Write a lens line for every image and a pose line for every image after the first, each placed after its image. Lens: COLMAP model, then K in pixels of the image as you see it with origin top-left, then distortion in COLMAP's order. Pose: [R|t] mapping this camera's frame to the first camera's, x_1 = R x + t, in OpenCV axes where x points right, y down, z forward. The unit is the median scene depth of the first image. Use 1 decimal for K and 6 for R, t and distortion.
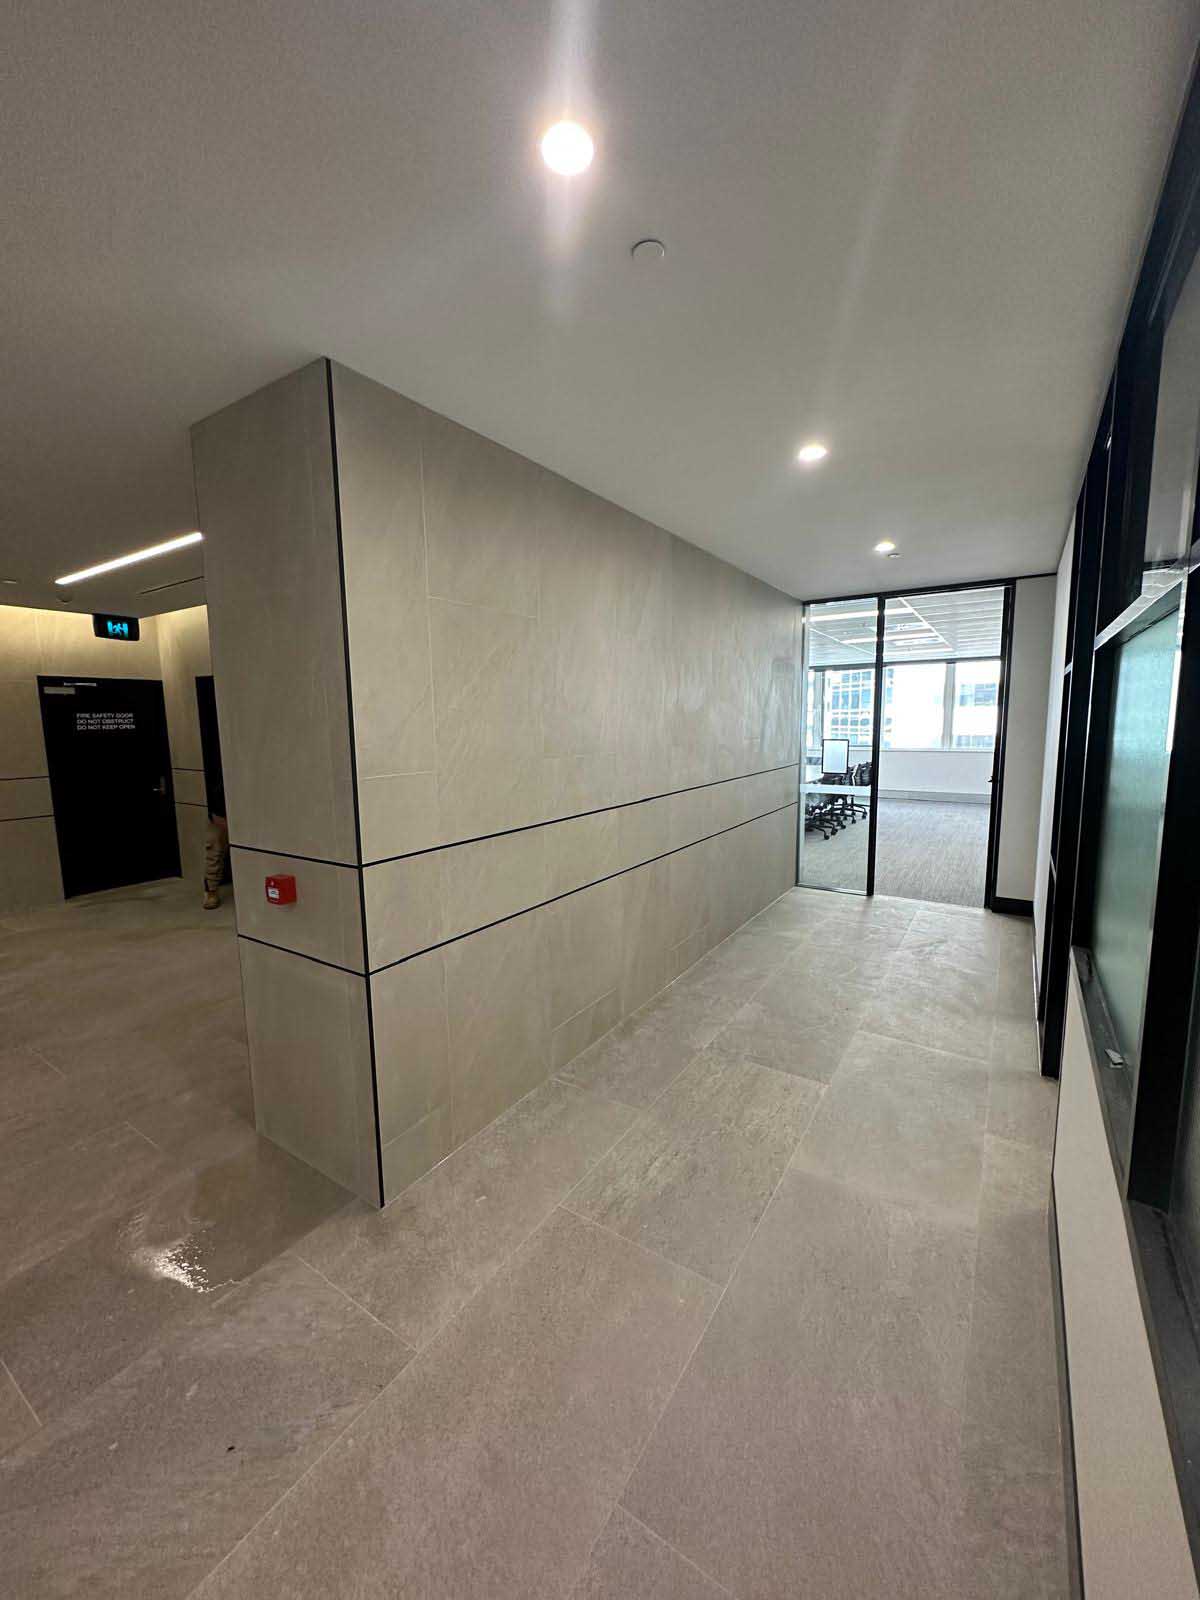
lens RADIAL K [[637.9, 0, 594.0], [0, 637.9, 801.5], [0, 0, 1]] dist [-0.001720, -0.000266]
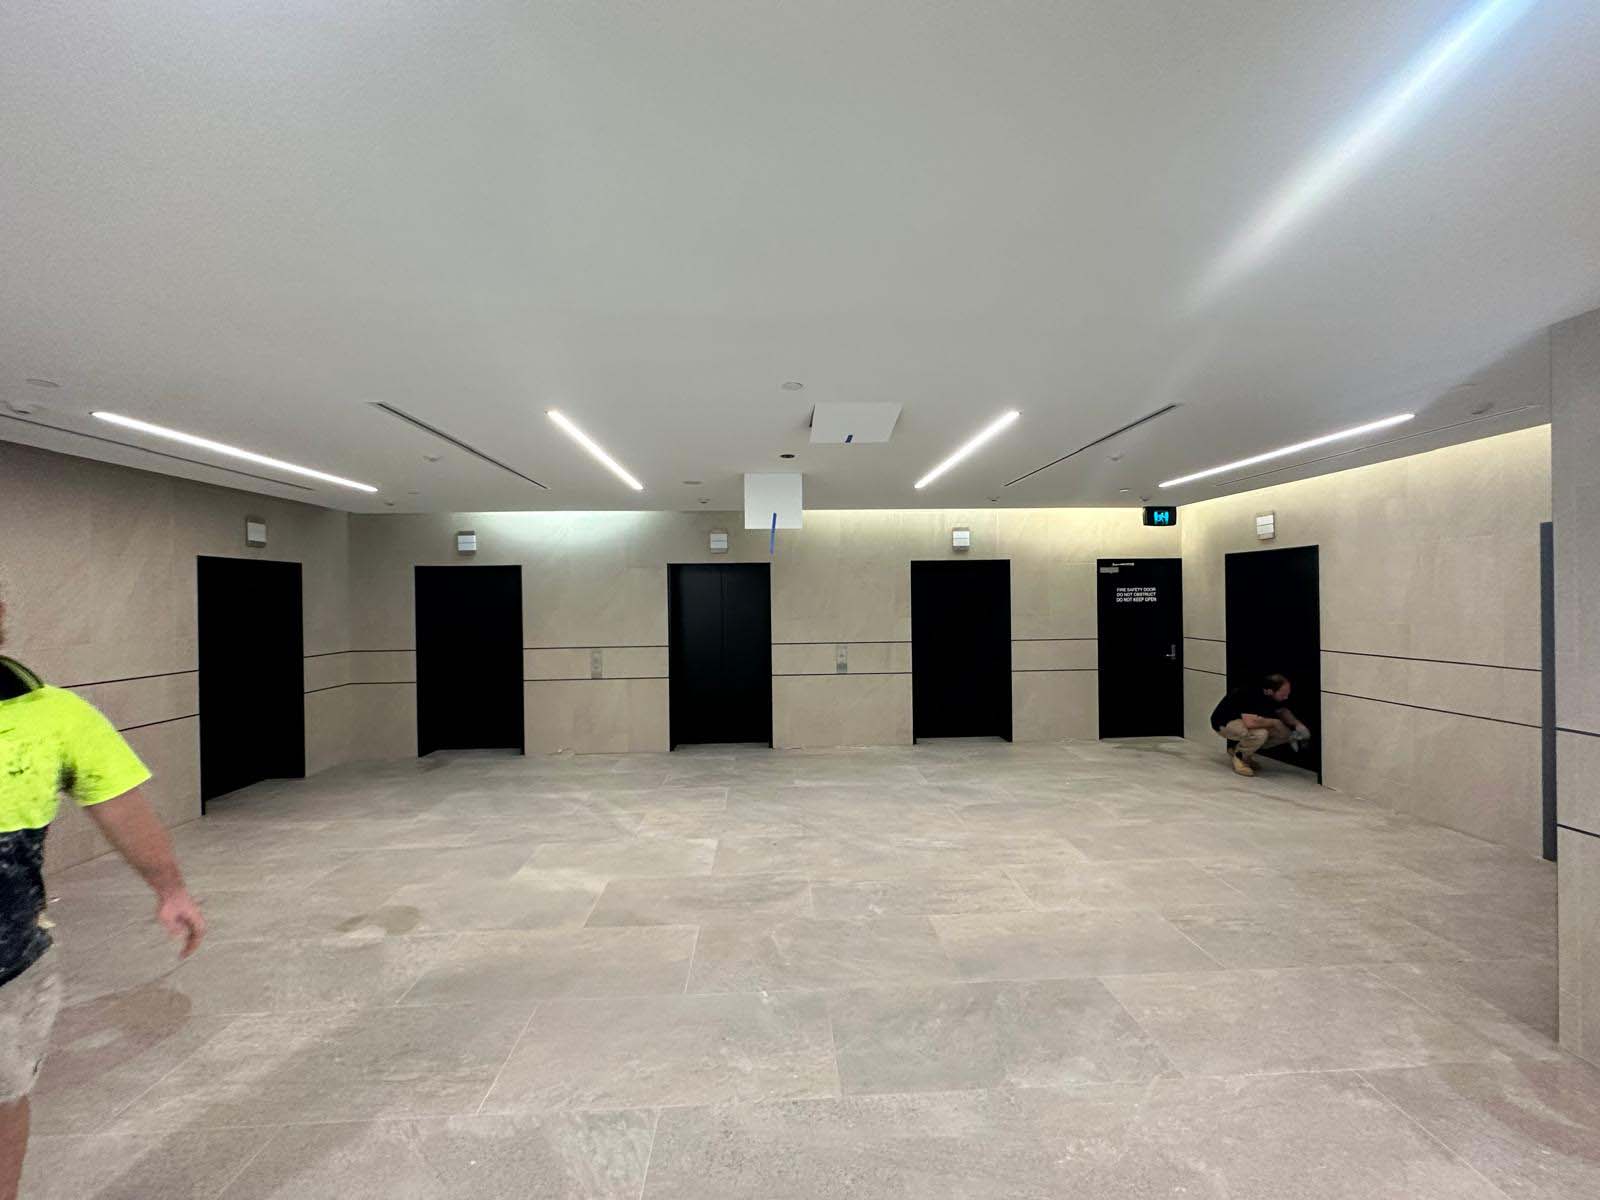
lens RADIAL K [[637.9, 0, 798.9], [0, 637.9, 597.0], [0, 0, 1]] dist [-0.001720, -0.000266]
pose [[0.590967, 0.012438, -0.806599, -0.188074], [-0.104890, 0.992578, -0.061544, 0.018246], [0.799847, 0.120975, 0.587886, -0.211652]]
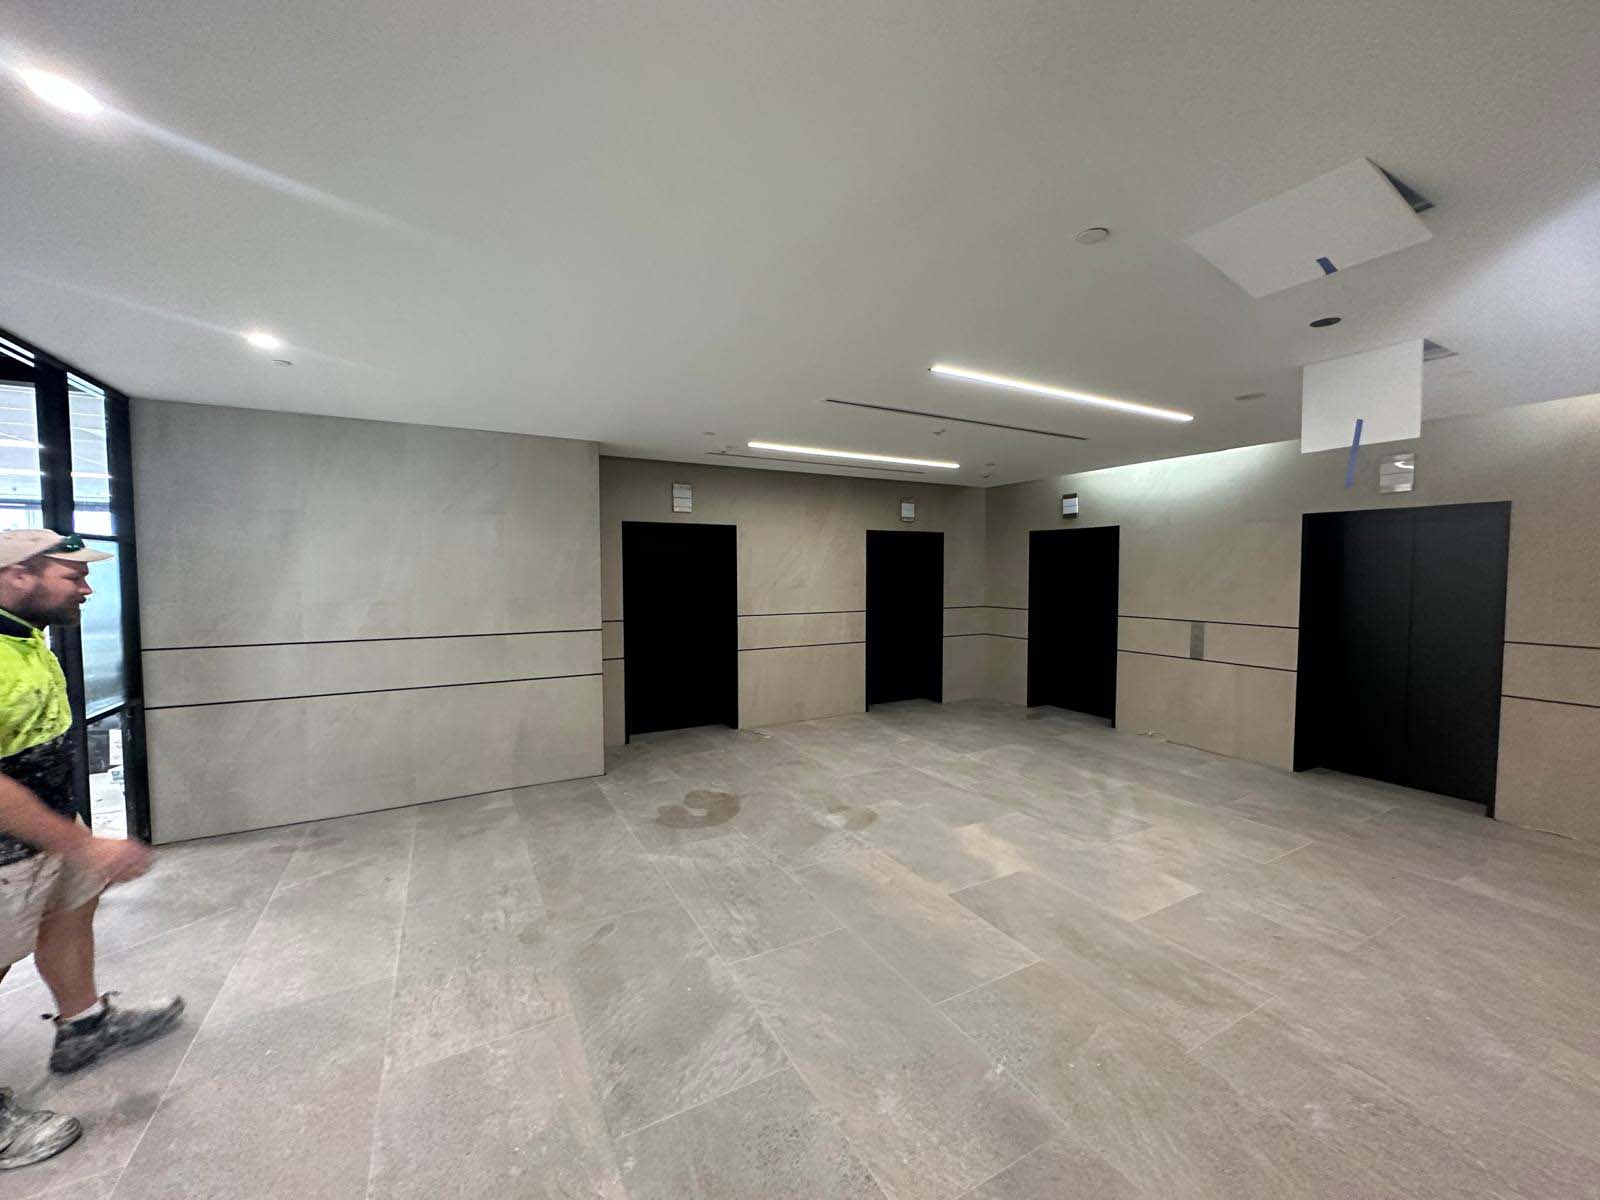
lens RADIAL K [[637.9, 0, 801.4], [0, 637.9, 597.0], [0, 0, 1]] dist [-0.001720, -0.000266]
pose [[-0.462909, 0.059351, -0.884416, -0.220974], [-0.106928, 0.986731, 0.122184, -0.013763], [0.879933, 0.151129, -0.450421, 0.096951]]
